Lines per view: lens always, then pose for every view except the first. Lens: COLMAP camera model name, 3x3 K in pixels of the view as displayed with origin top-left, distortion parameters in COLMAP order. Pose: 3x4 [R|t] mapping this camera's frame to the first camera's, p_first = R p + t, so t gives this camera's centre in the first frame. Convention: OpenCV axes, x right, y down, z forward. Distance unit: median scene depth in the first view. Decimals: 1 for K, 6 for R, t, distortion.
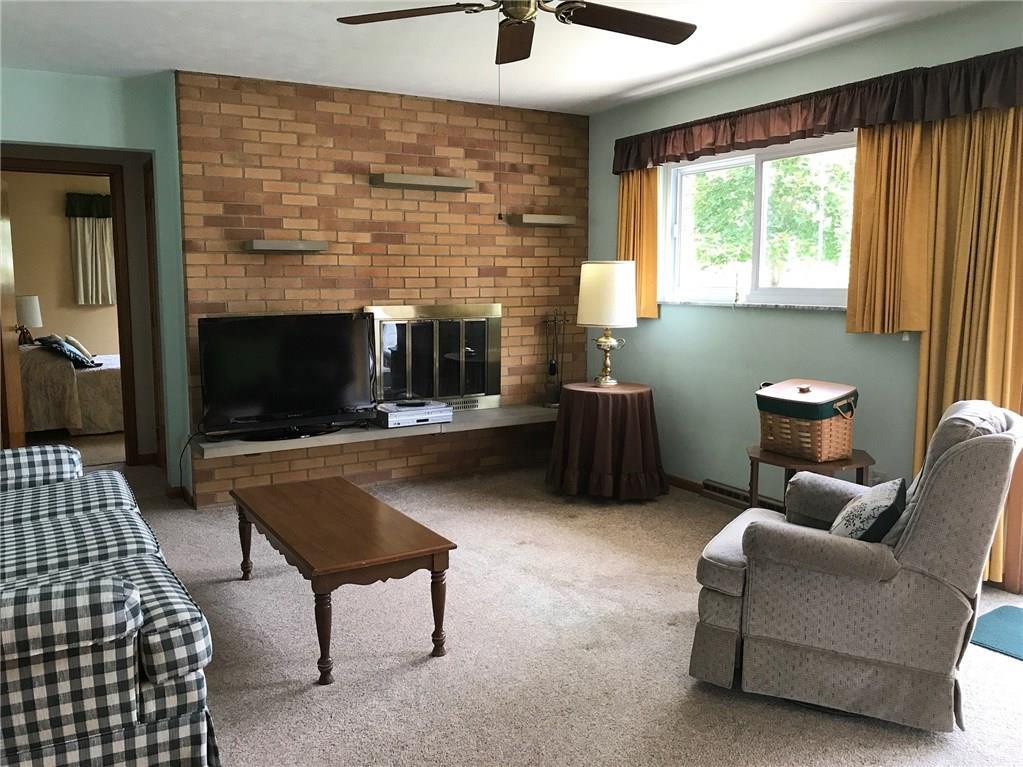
lens RADIAL K [[834.6, 0, 510.9], [0, 834.6, 379.0], [0, 0, 1]] dist [-0.001448, 0.009472]
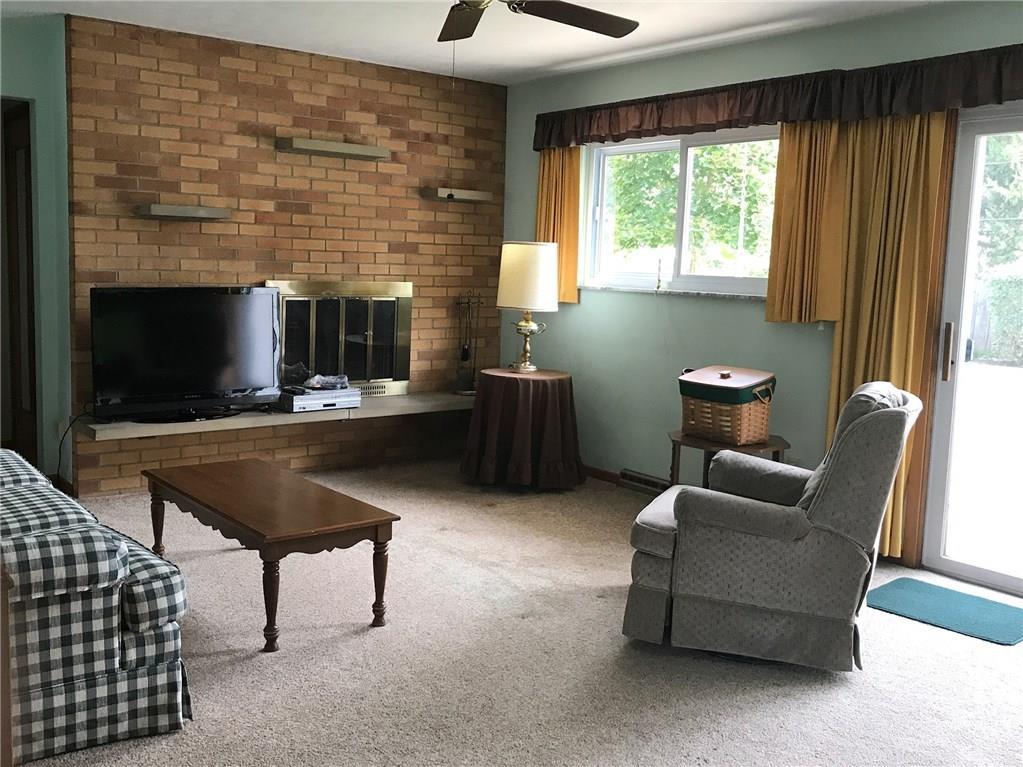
lens RADIAL K [[987.9, 0, 512.9], [0, 987.9, 388.3], [0, 0, 1]] dist [0.000746, 0.000000]
pose [[0.989910, 0.016205, 0.140771, -0.069298], [-0.017892, 0.999782, 0.010723, 0.018307], [-0.140567, -0.013133, 0.989984, -0.146555]]
